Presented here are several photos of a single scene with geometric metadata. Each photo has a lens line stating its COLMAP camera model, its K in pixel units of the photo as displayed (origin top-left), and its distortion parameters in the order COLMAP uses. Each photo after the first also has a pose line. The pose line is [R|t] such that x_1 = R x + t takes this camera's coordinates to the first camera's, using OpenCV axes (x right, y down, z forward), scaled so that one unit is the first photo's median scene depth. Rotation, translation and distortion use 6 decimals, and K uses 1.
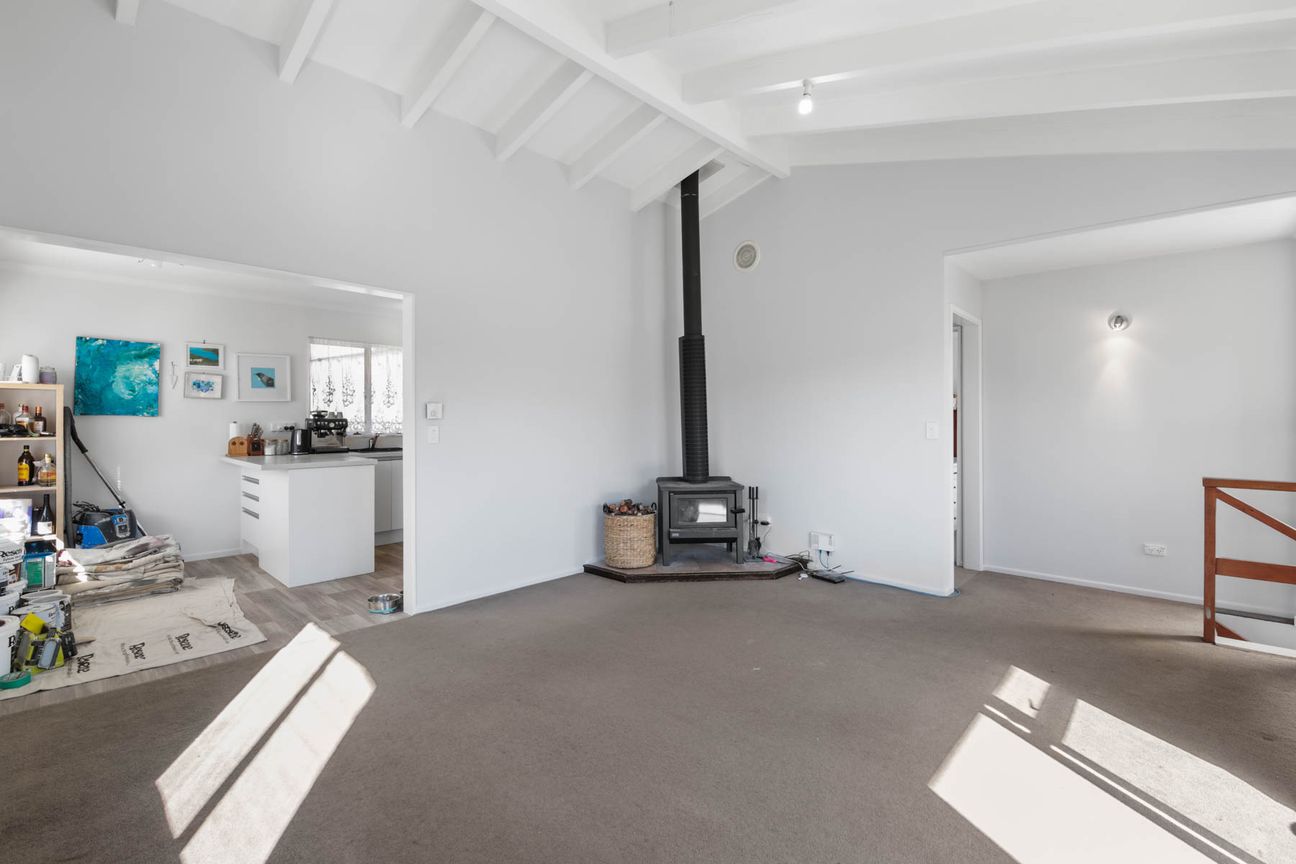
lens RADIAL K [[569.4, 0, 655.5], [0, 569.4, 421.4], [0, 0, 1]] dist [0.001238, -0.012344]
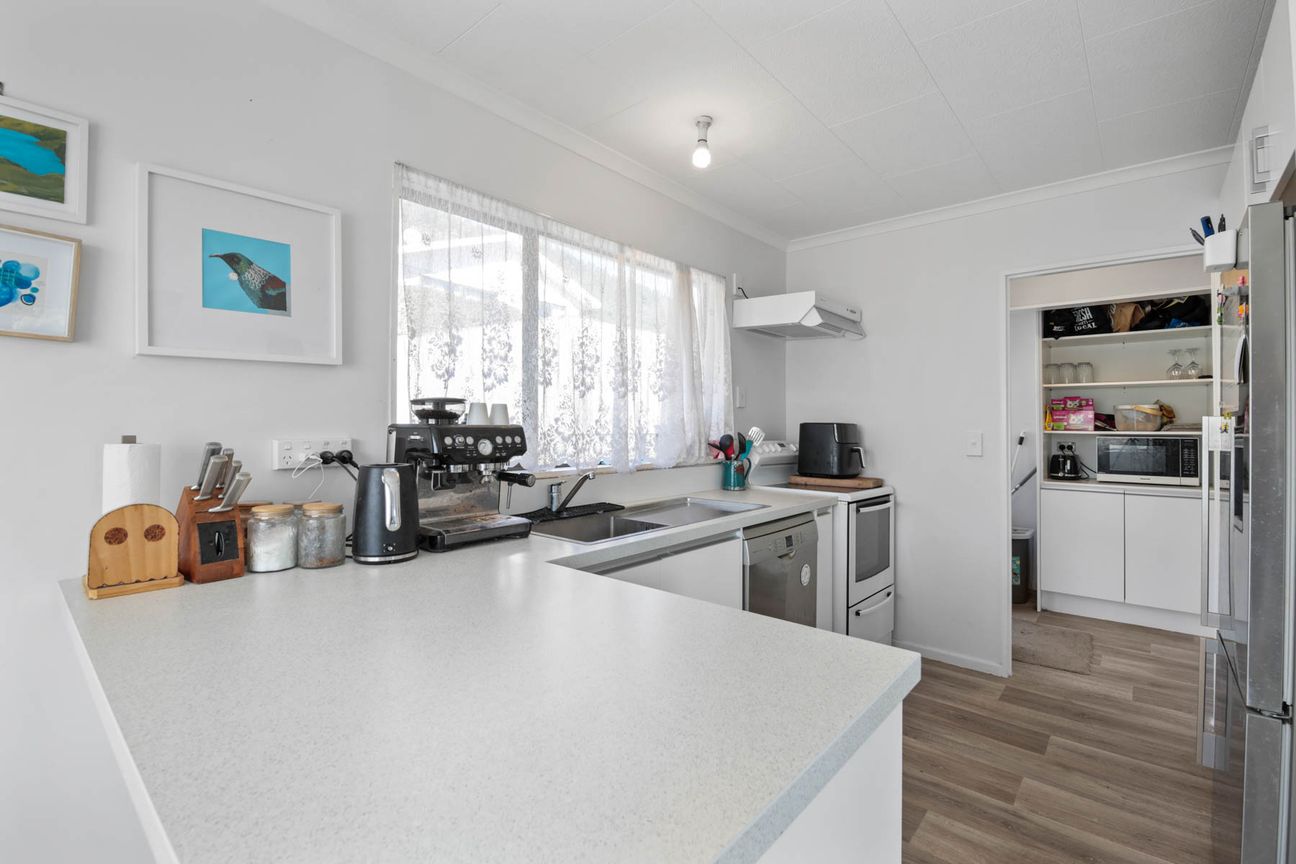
lens RADIAL K [[569.4, 0, 655.5], [0, 569.4, 421.4], [0, 0, 1]] dist [0.001238, -0.012344]
pose [[0.998740, 0.001720, 0.050159, -0.509446], [-0.000923, 0.999873, -0.015915, -0.002145], [-0.050180, 0.015849, 0.998614, 0.720525]]
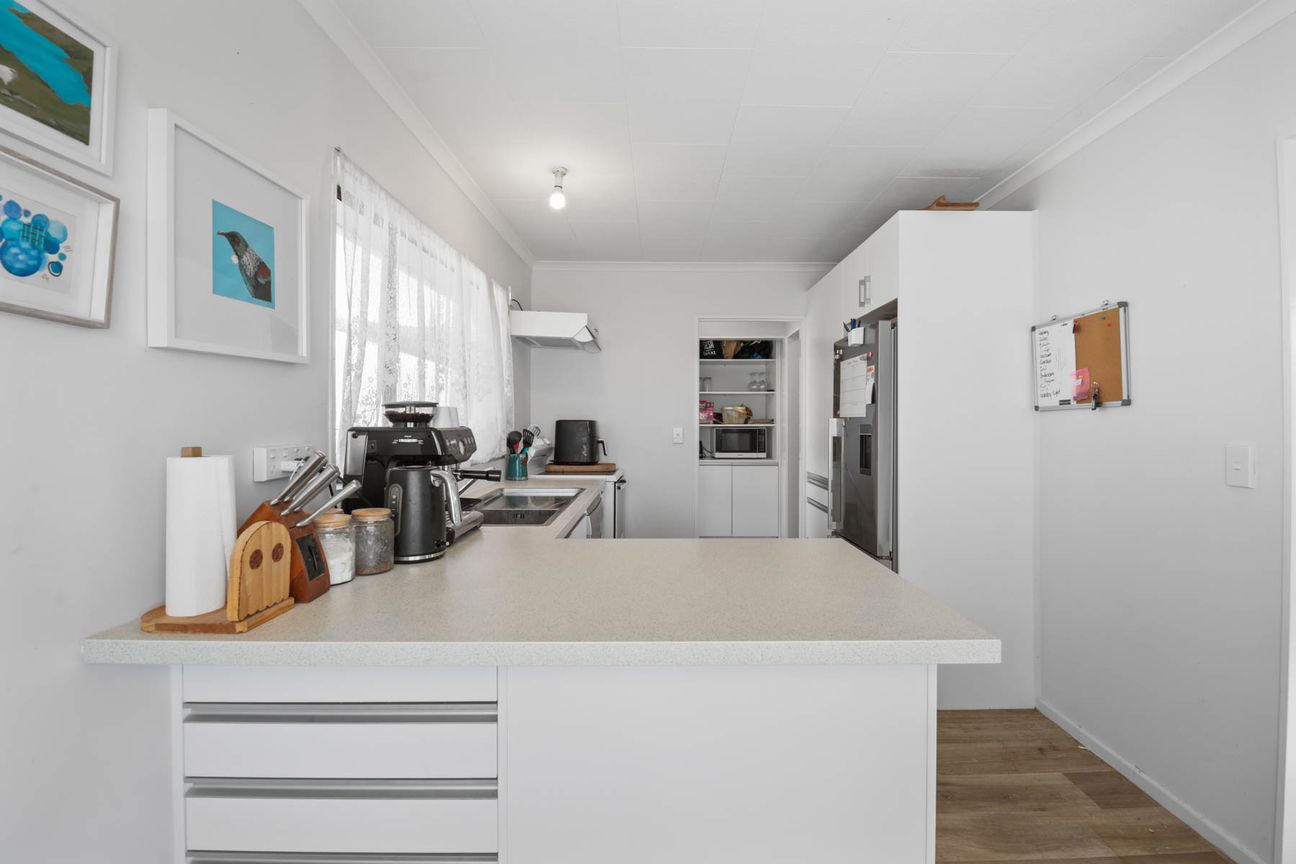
lens RADIAL K [[569.4, 0, 655.5], [0, 569.4, 421.4], [0, 0, 1]] dist [0.001238, -0.012344]
pose [[0.723529, -0.004707, 0.690277, -0.729203], [0.006792, 0.999977, -0.000300, -0.007451], [-0.690260, 0.004905, 0.723545, 0.712340]]
